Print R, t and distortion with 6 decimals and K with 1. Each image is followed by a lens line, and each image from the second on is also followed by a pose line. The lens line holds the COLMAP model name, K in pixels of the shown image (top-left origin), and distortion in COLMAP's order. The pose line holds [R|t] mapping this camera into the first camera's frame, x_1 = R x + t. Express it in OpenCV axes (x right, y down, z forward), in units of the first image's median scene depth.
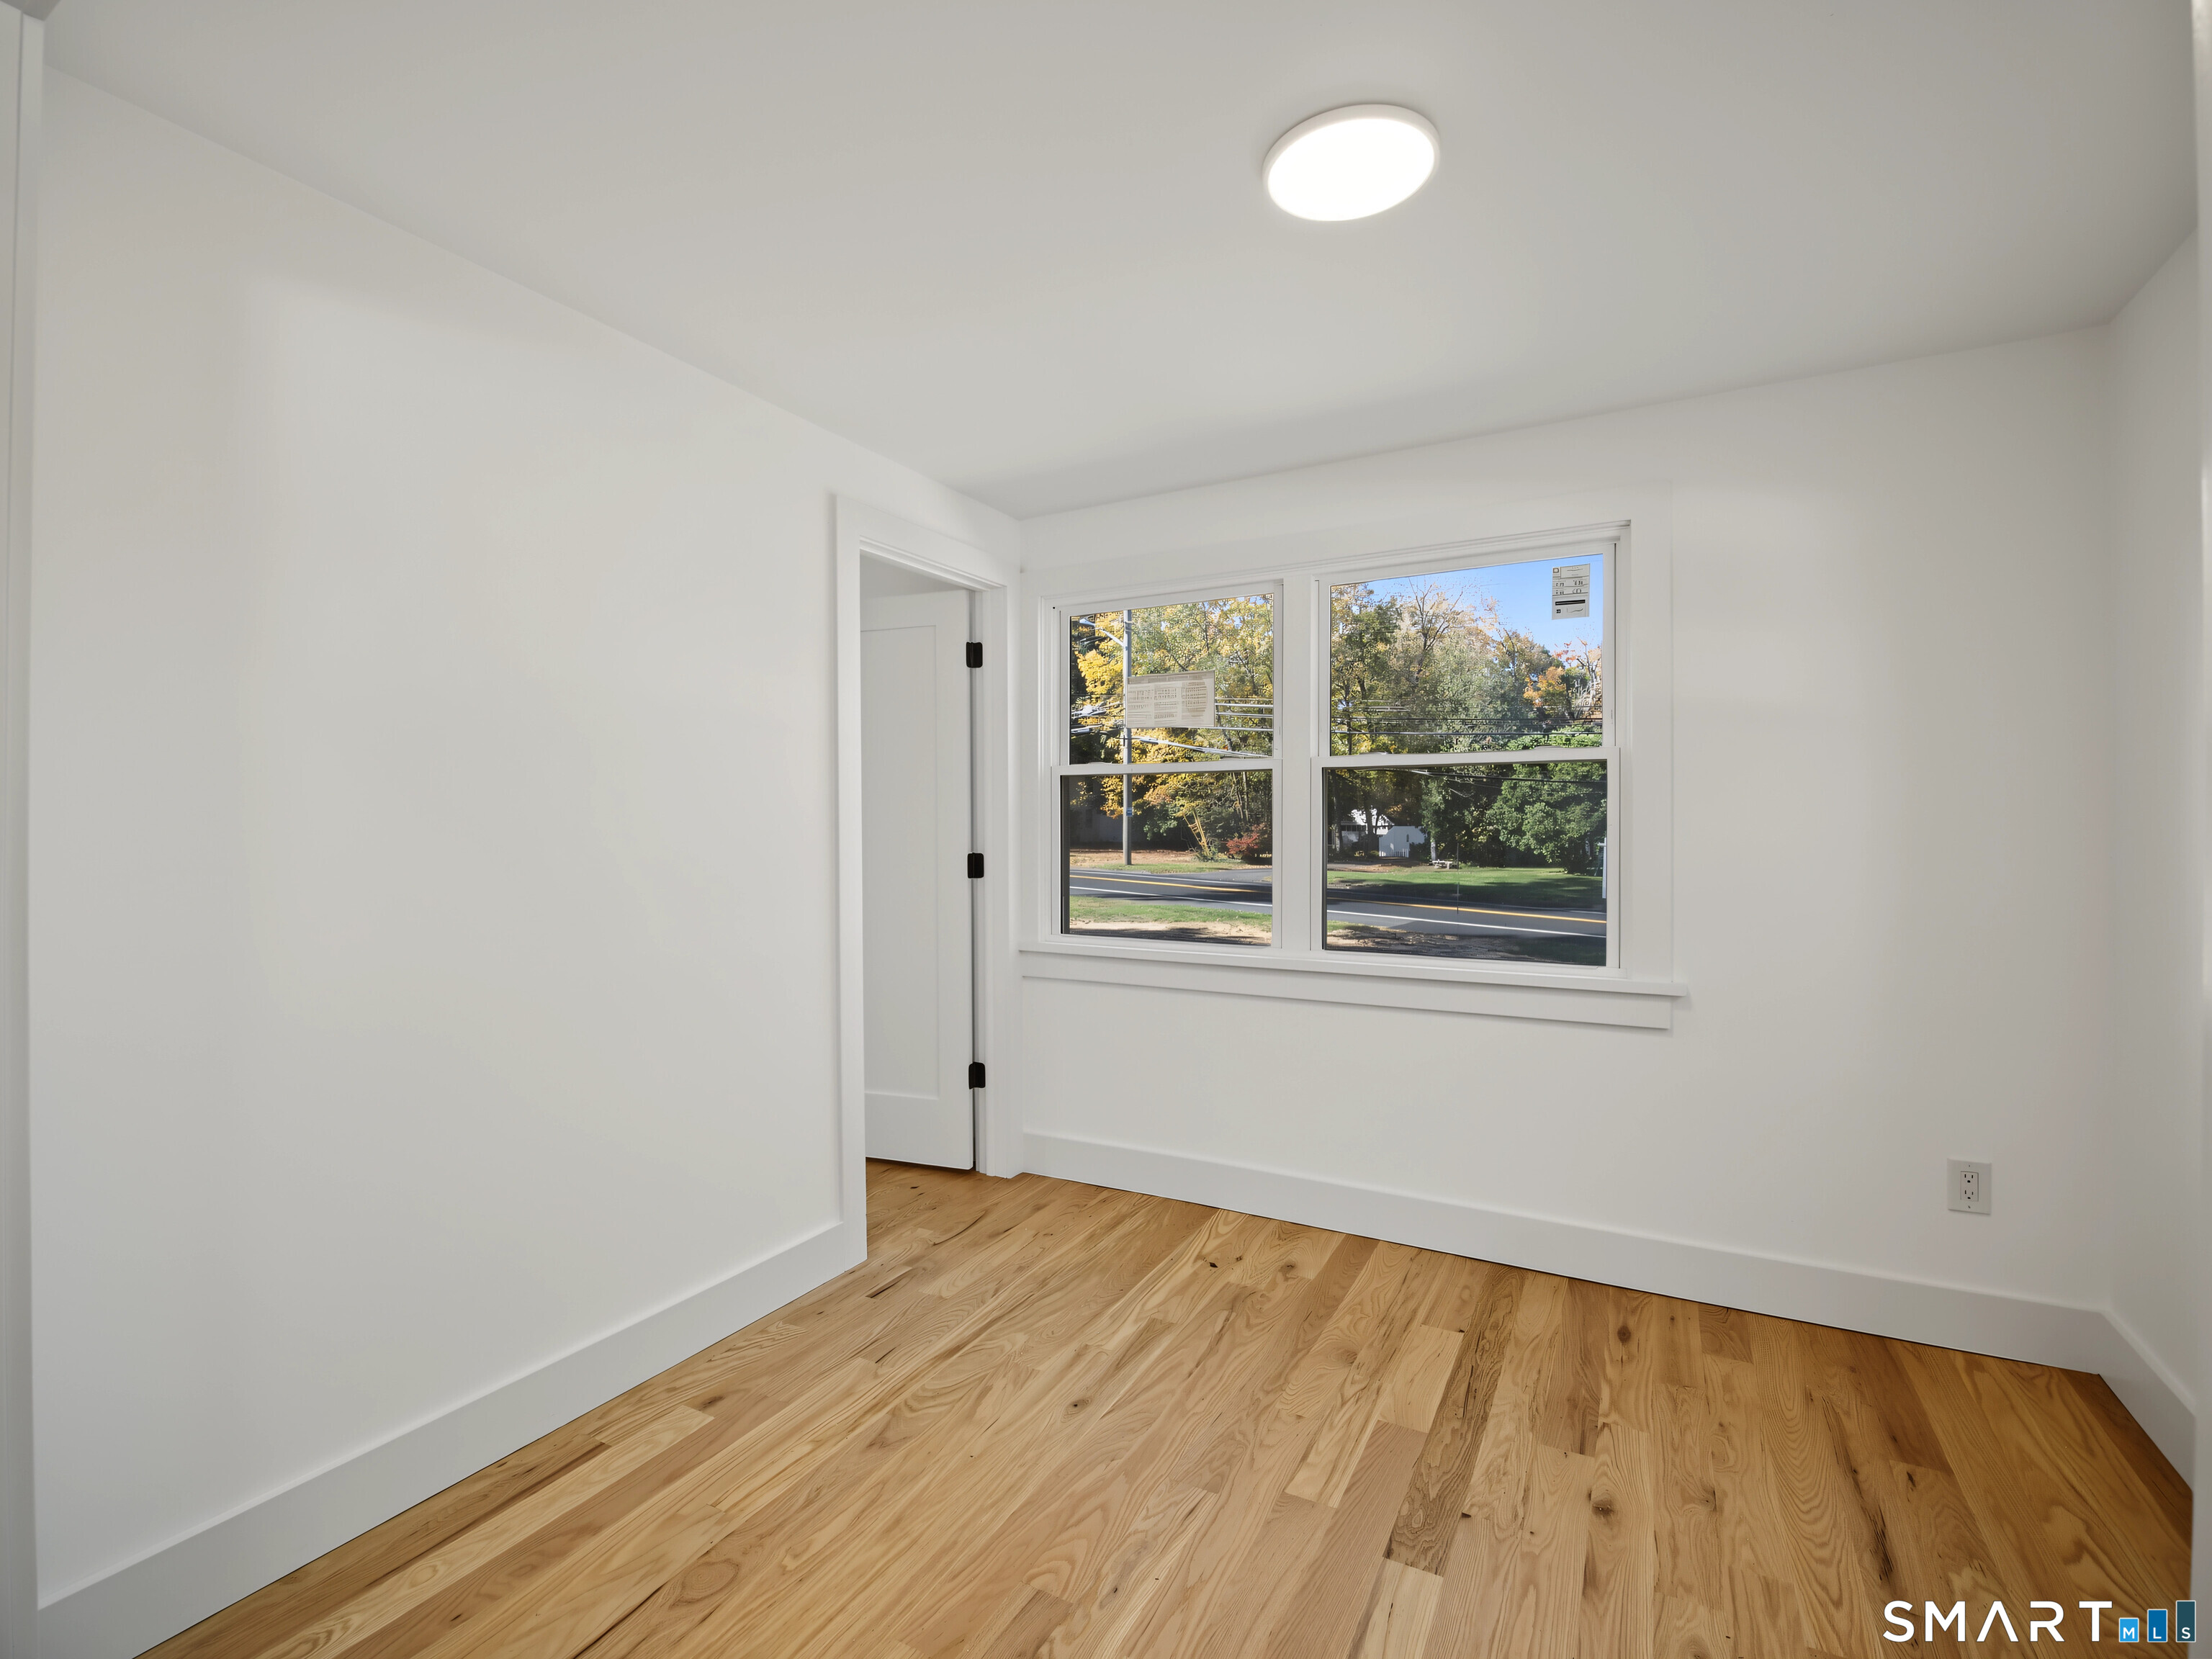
lens RADIAL K [[989.4, 0, 1111.9], [0, 989.4, 830.5], [0, 0, 1]] dist [-0.019698, 0.000207]
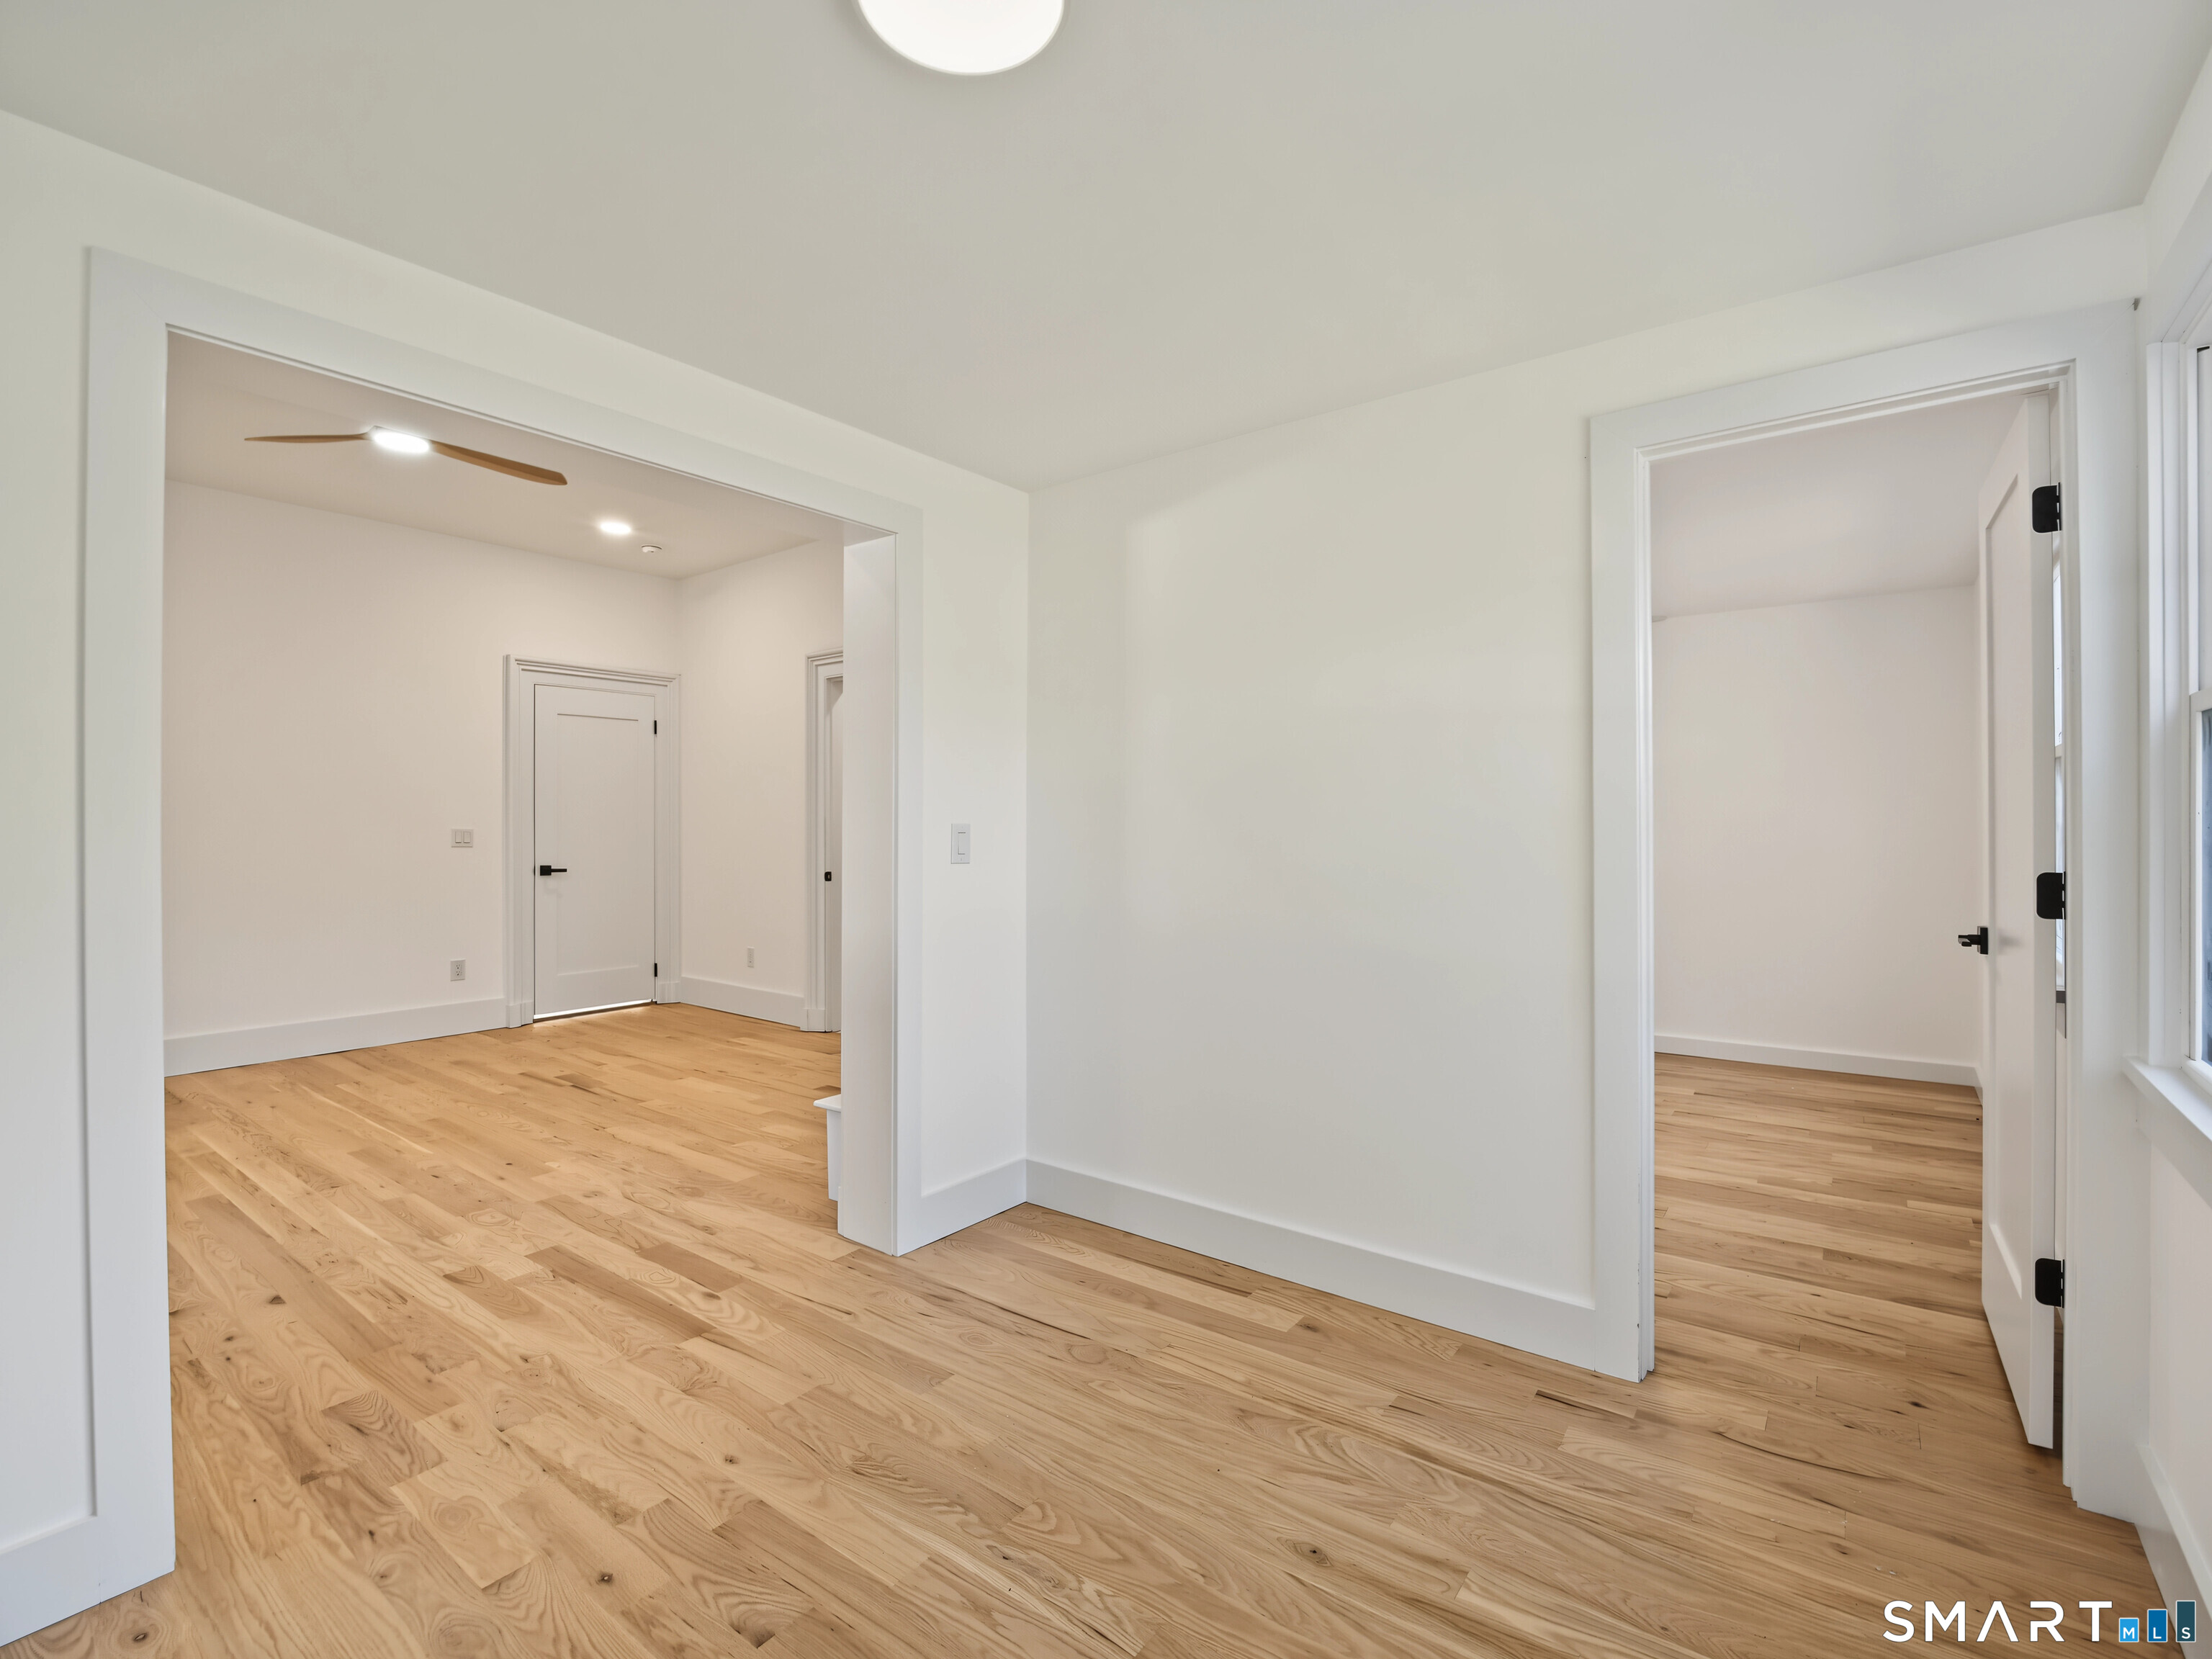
lens RADIAL K [[989.4, 0, 1110.1], [0, 989.4, 820.3], [0, 0, 1]] dist [-0.019698, 0.000207]
pose [[-0.134195, 0.003699, -0.990948, 0.700350], [-0.004435, 0.999981, 0.004333, -0.009298], [0.990945, 0.004977, -0.134176, 0.856941]]
